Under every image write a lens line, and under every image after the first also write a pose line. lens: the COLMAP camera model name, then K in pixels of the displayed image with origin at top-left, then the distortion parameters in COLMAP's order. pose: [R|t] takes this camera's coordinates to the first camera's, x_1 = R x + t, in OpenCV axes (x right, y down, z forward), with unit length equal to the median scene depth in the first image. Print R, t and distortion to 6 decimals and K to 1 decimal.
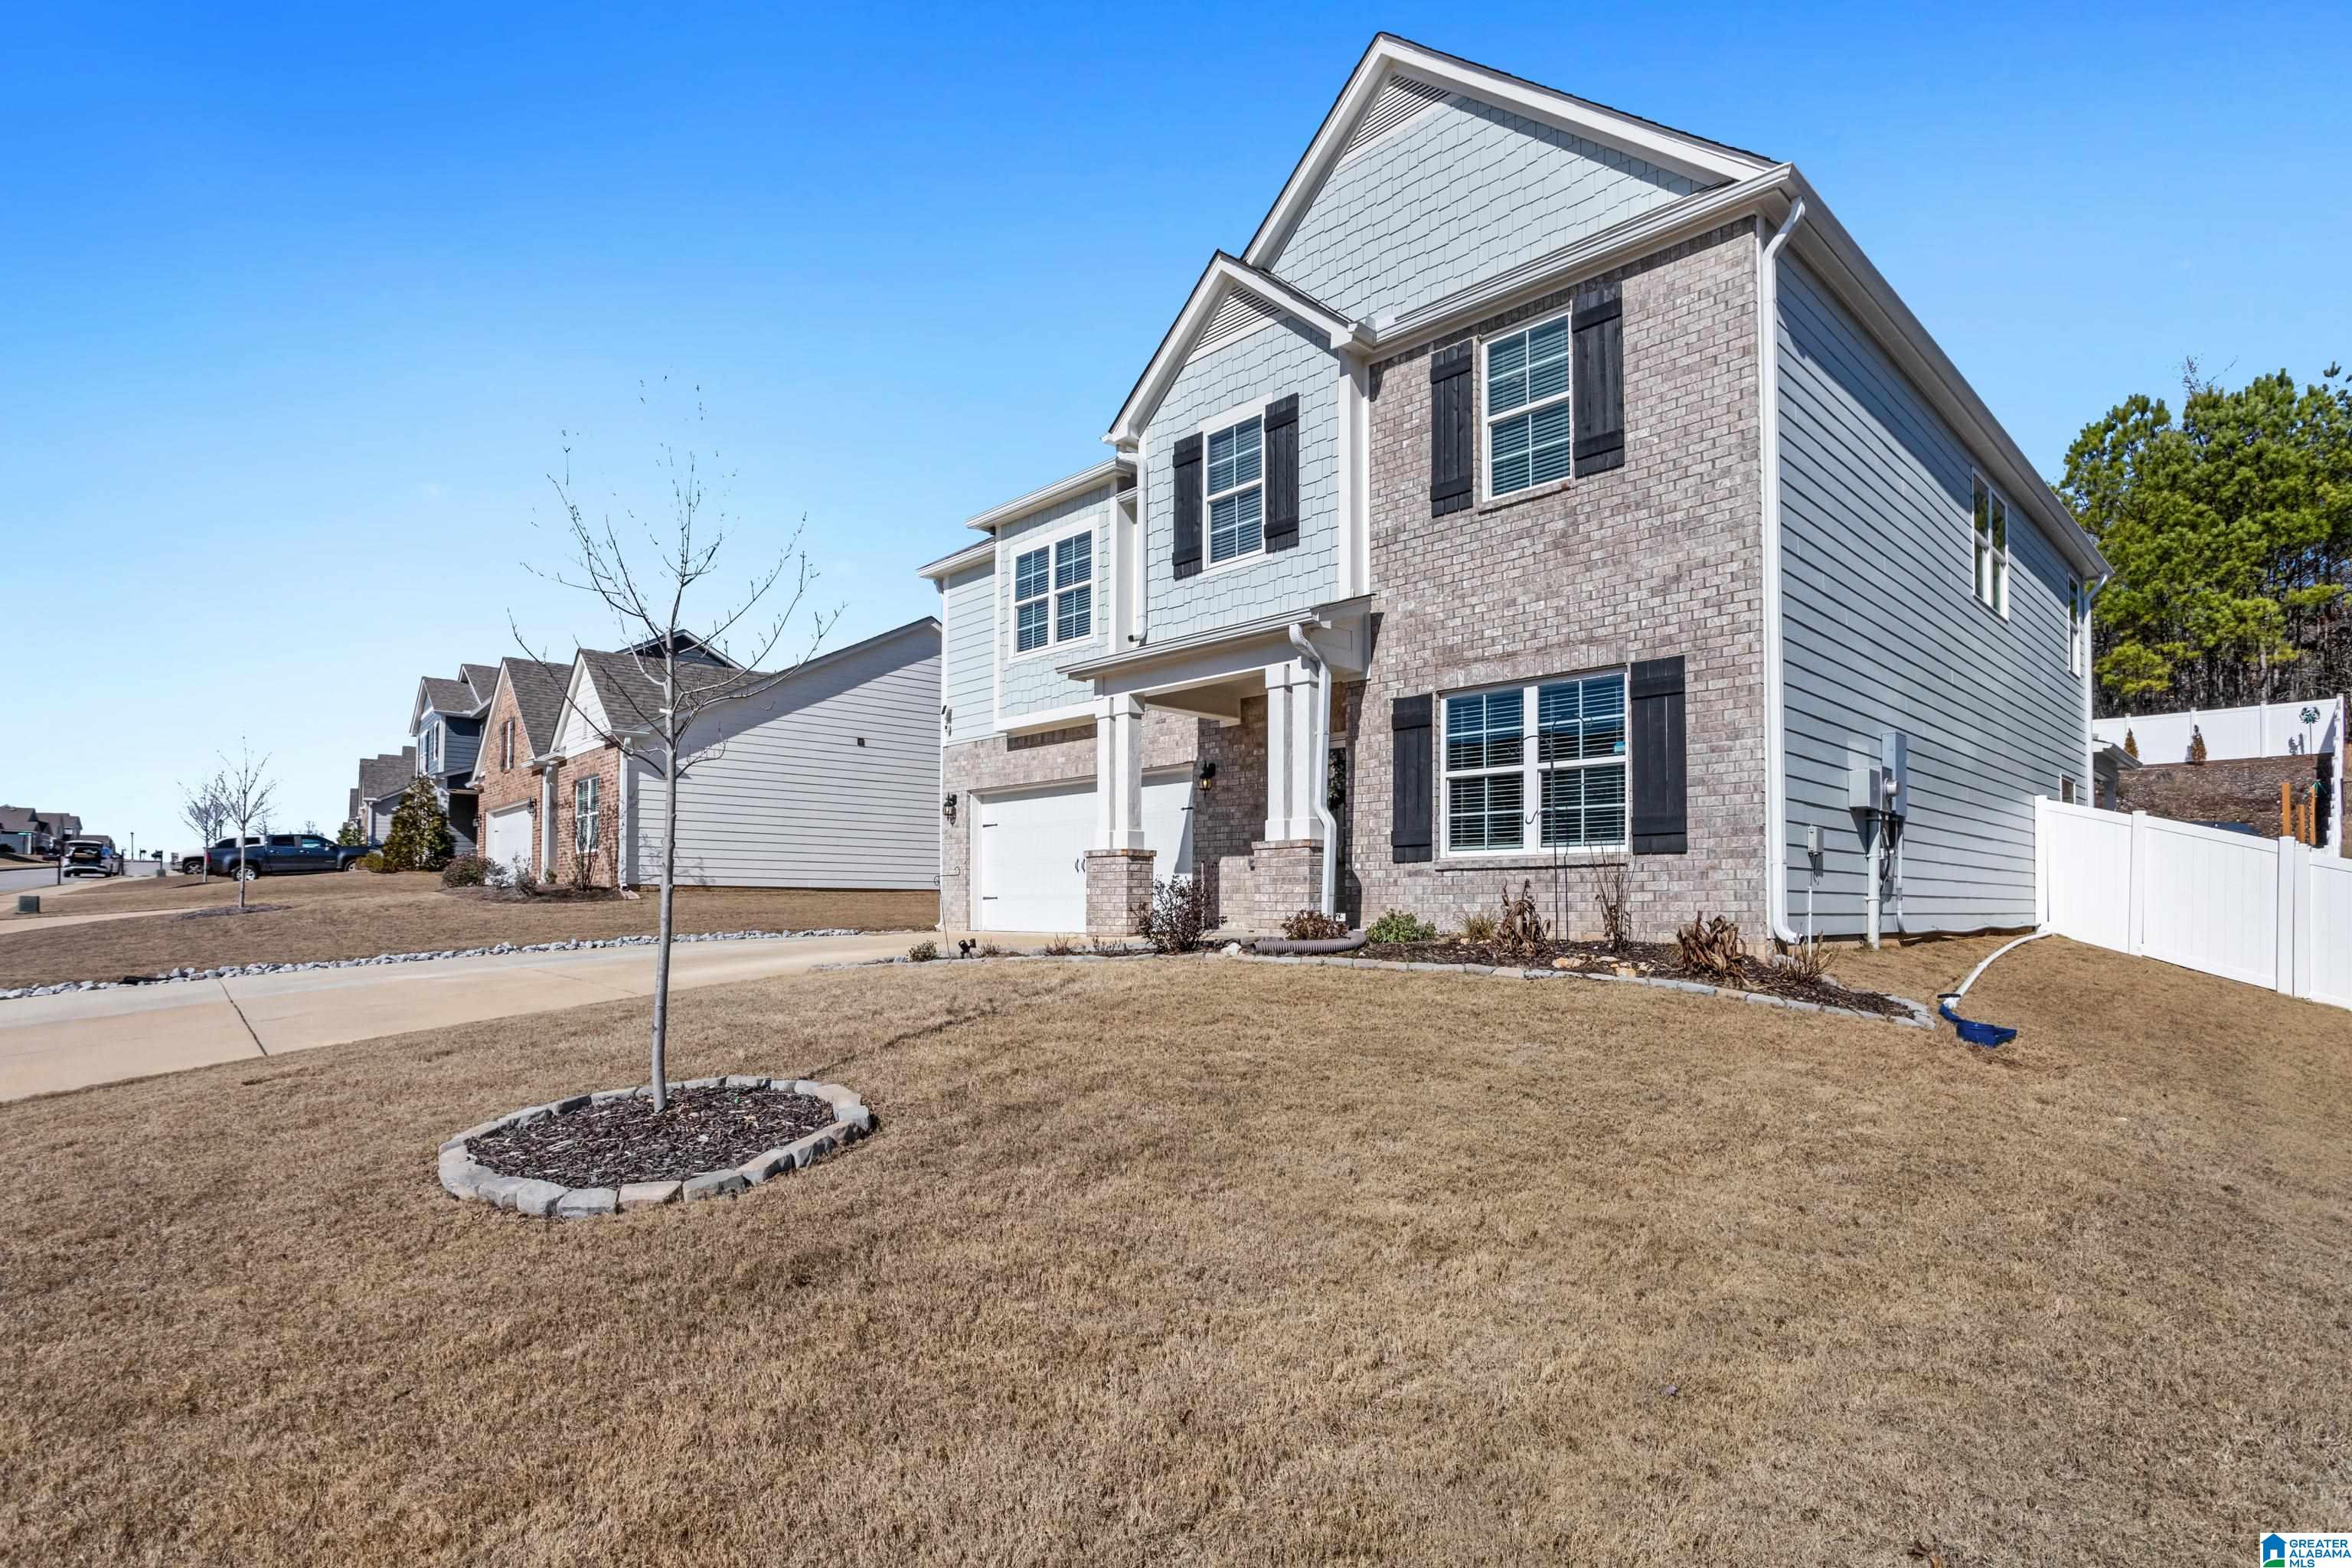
lens RADIAL K [[1168.4, 0, 1173.6], [0, 1168.4, 851.9], [0, 0, 1]] dist [-0.000763, 0.000373]
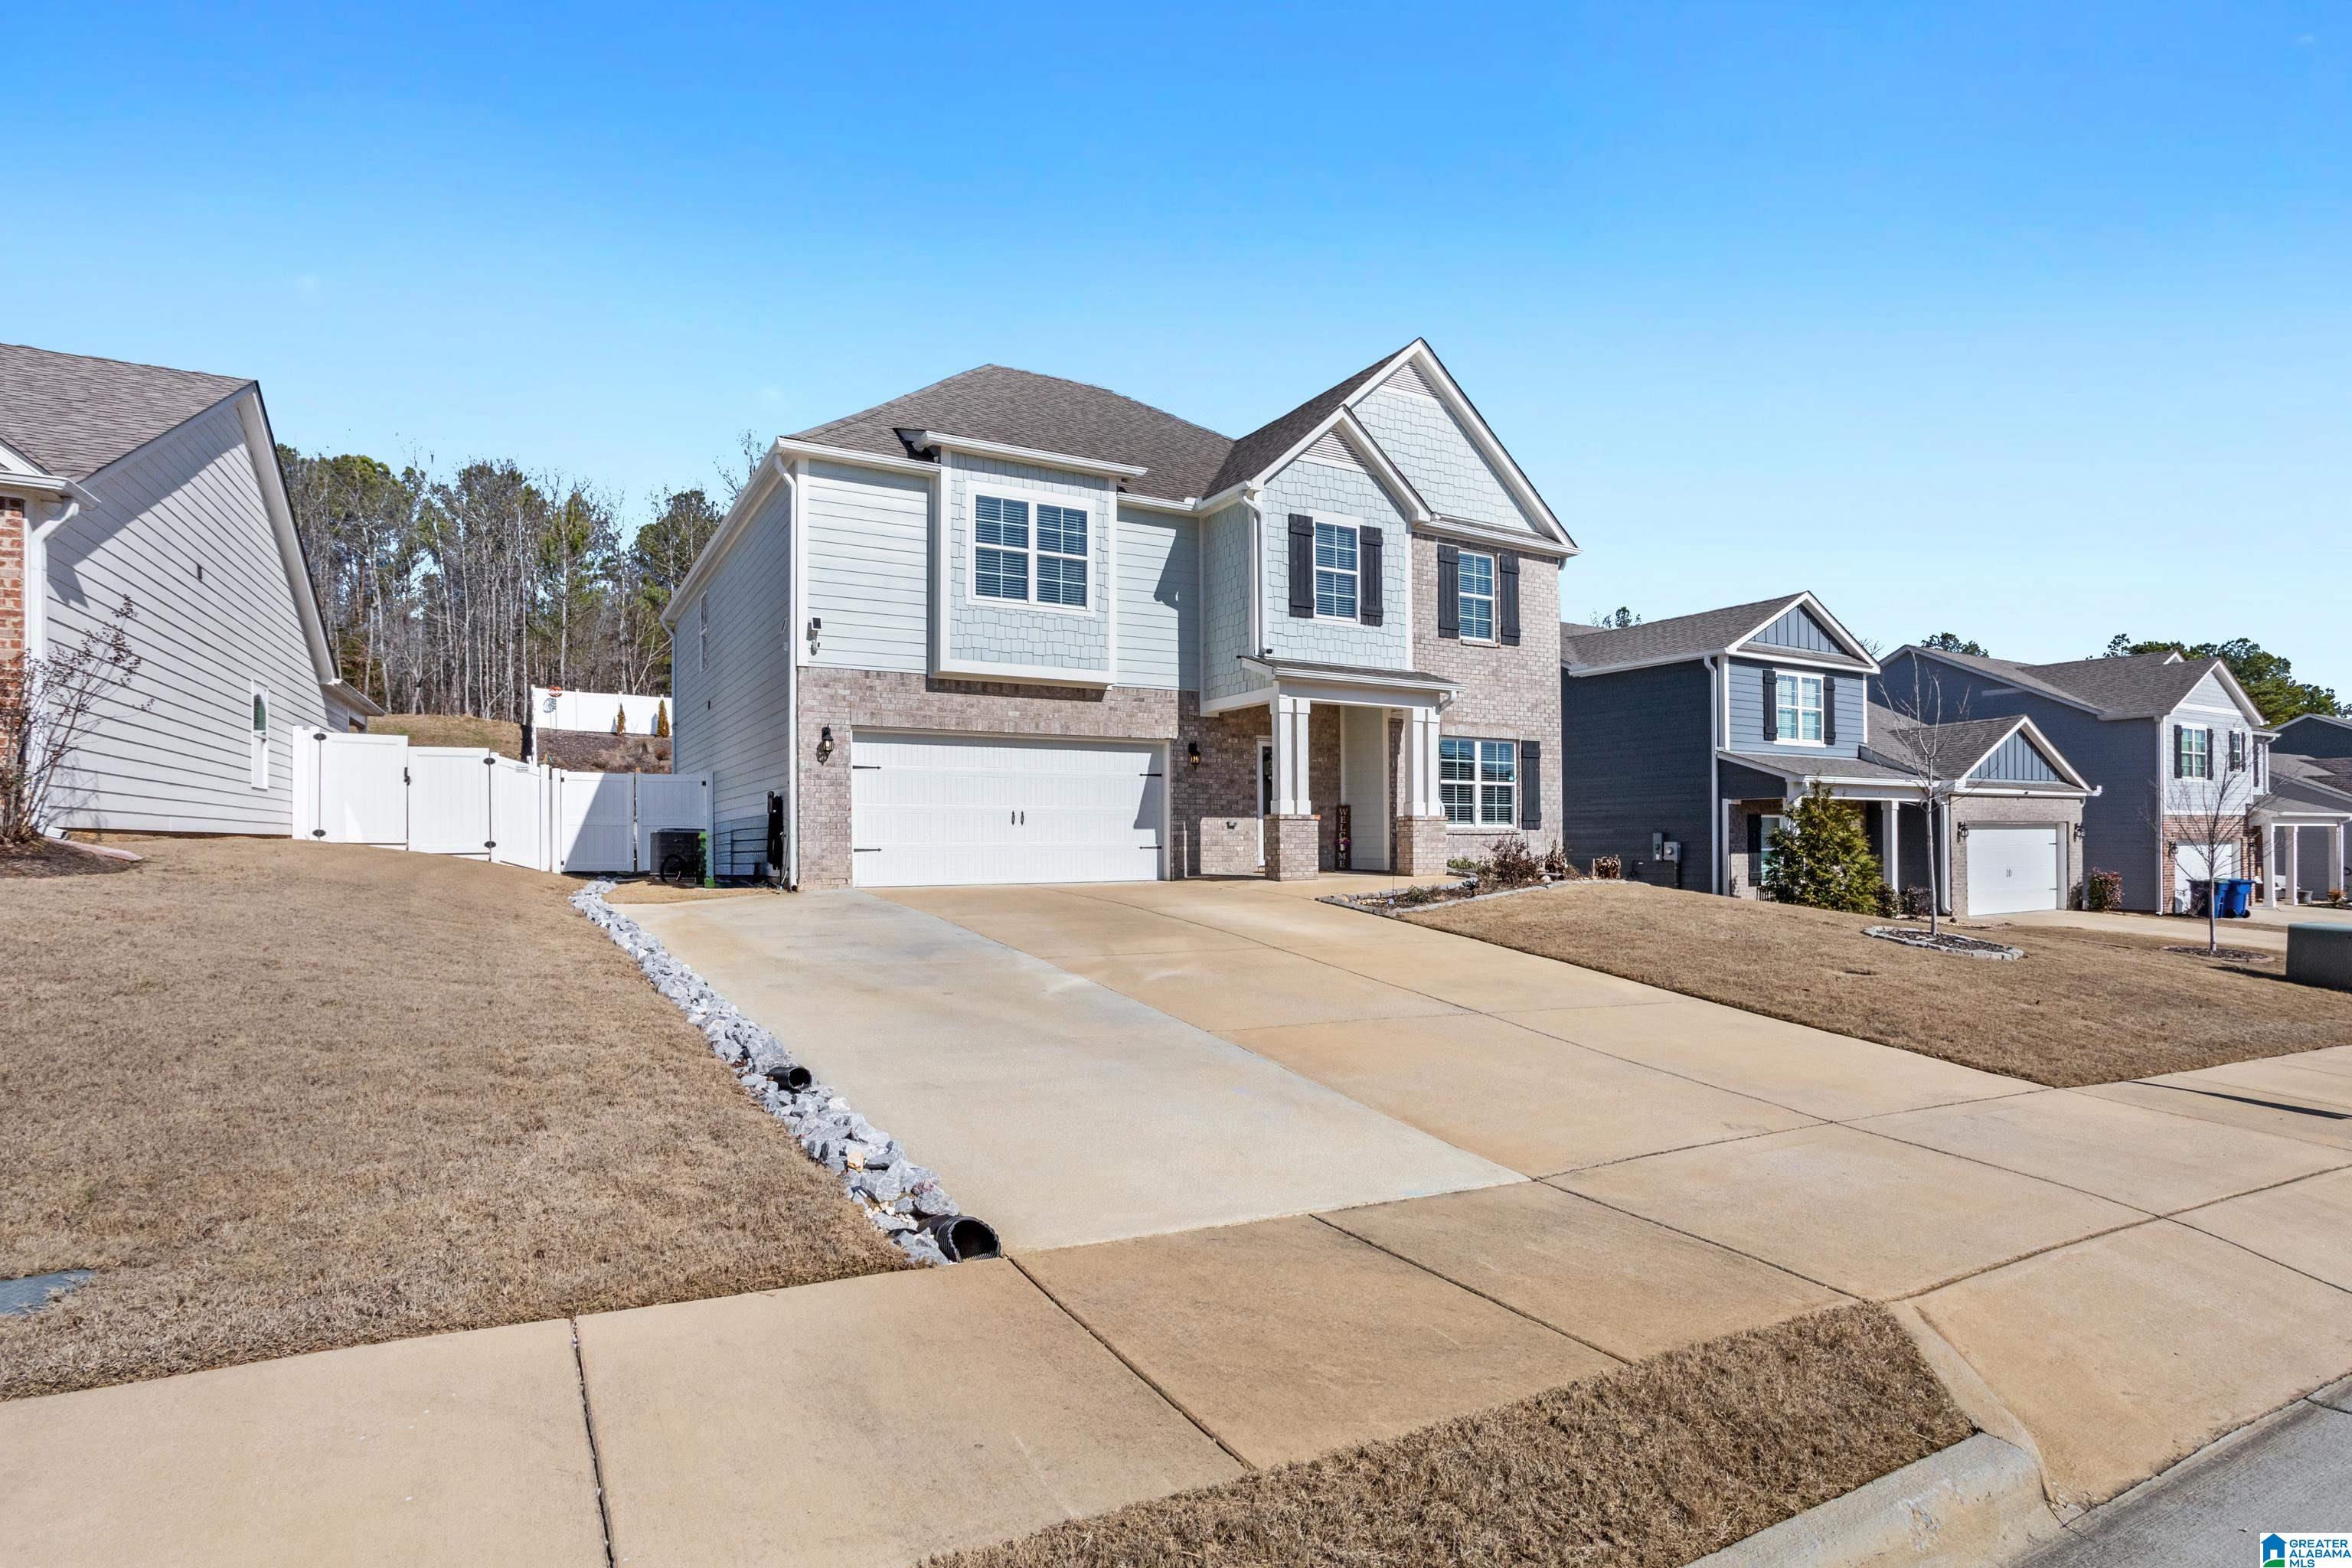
lens RADIAL K [[1200.8, 0, 1166.3], [0, 1200.8, 829.9], [0, 0, 1]] dist [-0.025500, 0.001152]
pose [[0.245696, 0.005429, 0.969332, -1.669210], [-0.042529, 0.999082, 0.005184, 0.017142], [-0.968414, -0.042499, 0.245701, 0.949423]]
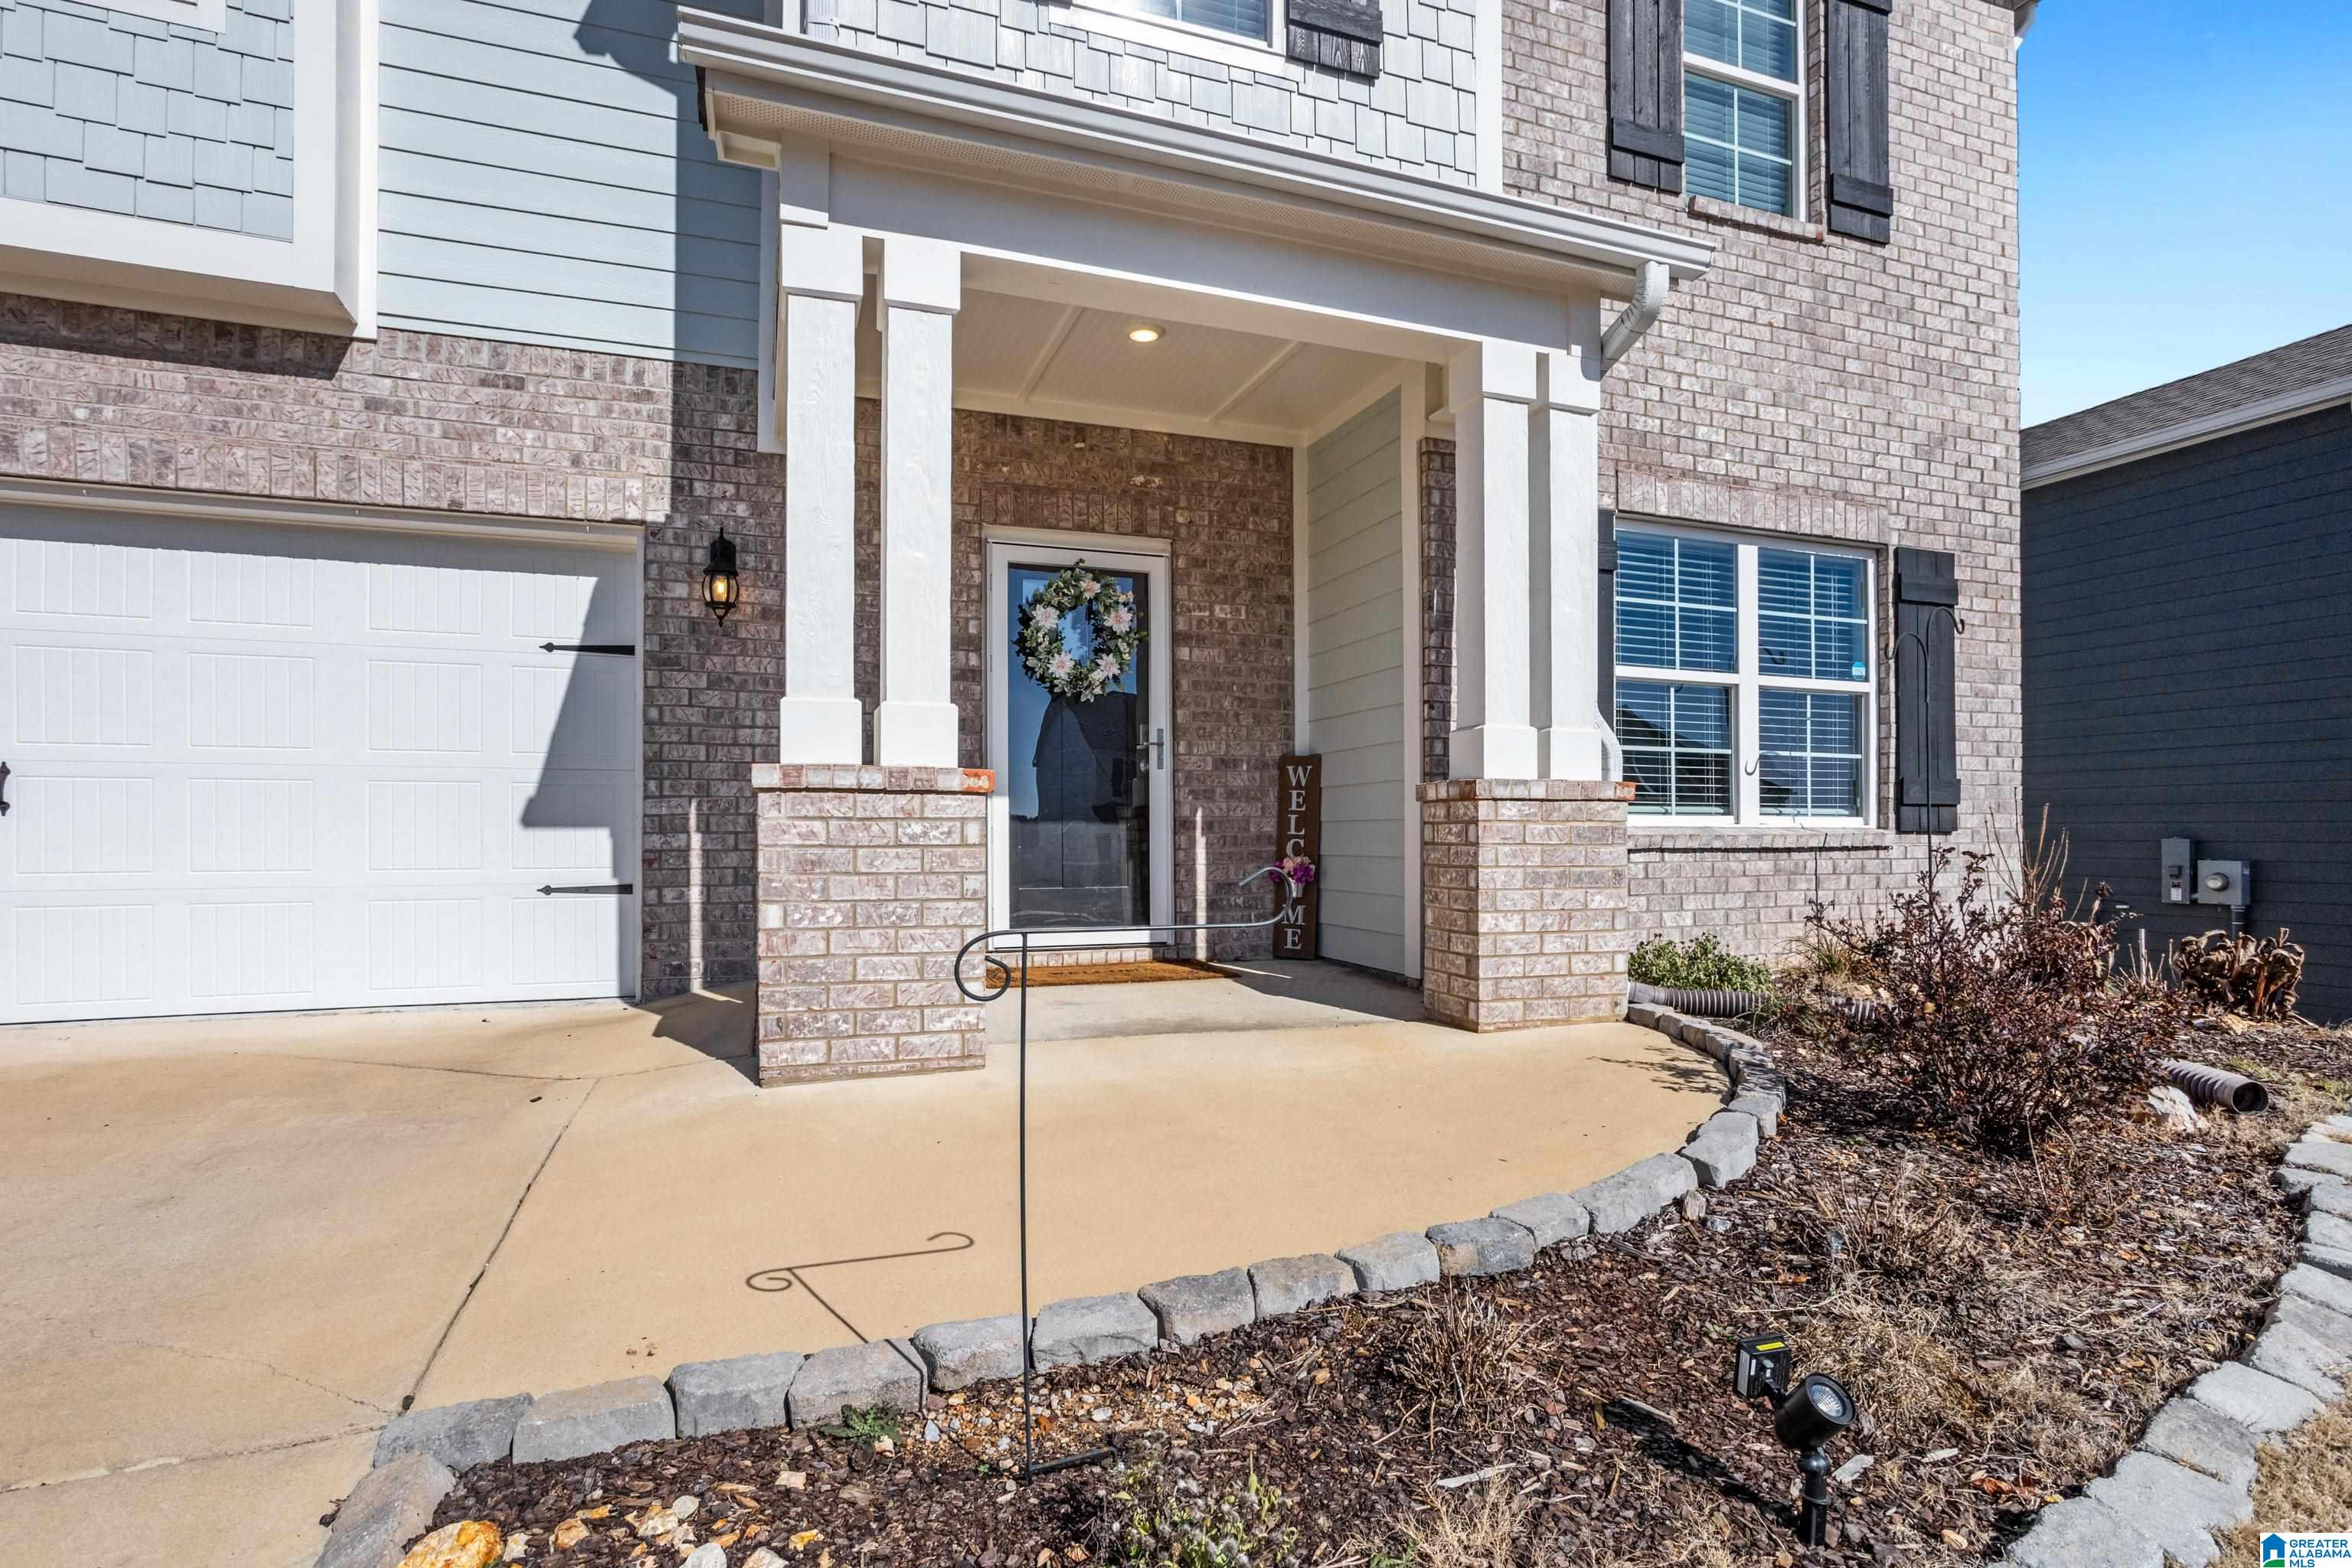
lens RADIAL K [[1200.8, 0, 1166.3], [0, 1200.8, 829.9], [0, 0, 1]] dist [-0.025500, 0.001152]
pose [[0.411506, -0.000246, 0.911407, -0.350460], [-0.045047, 0.998772, 0.020608, 0.004445], [-0.910293, -0.049537, 0.410990, 0.956487]]
